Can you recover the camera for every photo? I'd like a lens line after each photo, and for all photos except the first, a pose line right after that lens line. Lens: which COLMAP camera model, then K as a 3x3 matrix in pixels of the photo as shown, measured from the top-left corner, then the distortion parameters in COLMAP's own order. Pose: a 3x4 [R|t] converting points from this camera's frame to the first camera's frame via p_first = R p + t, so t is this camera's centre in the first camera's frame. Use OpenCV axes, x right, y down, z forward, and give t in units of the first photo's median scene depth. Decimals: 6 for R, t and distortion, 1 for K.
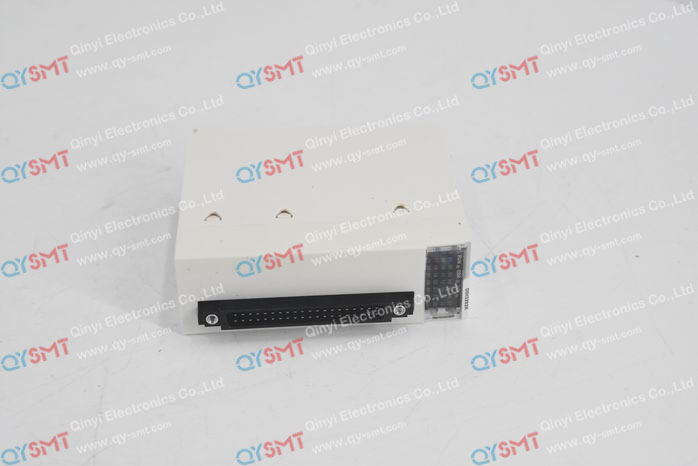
lens RADIAL K [[2417.7, 0, 349.7], [0, 2417.7, 235.0], [0, 0, 1]] dist [0.024101, 0.000000]
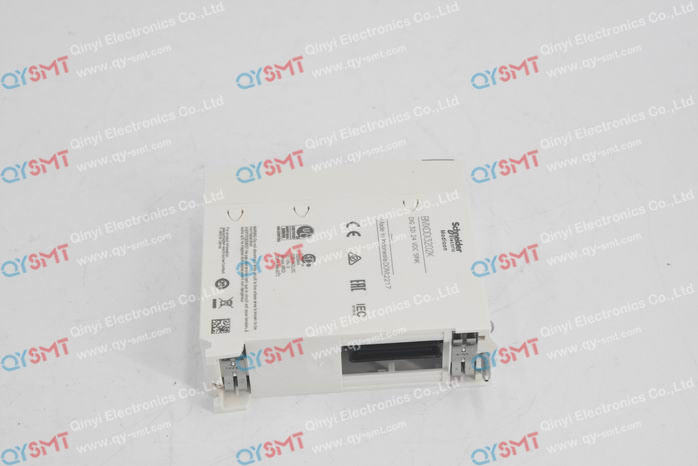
lens RADIAL K [[2417.7, 0, 349.9], [0, 2417.7, 233.1], [0, 0, 1]] dist [0.024101, 0.000000]
pose [[1.000000, -0.000481, 0.000059, 0.000002], [0.000481, 1.000000, -0.000231, 0.154890], [-0.000059, 0.000231, 1.000000, 0.000010]]
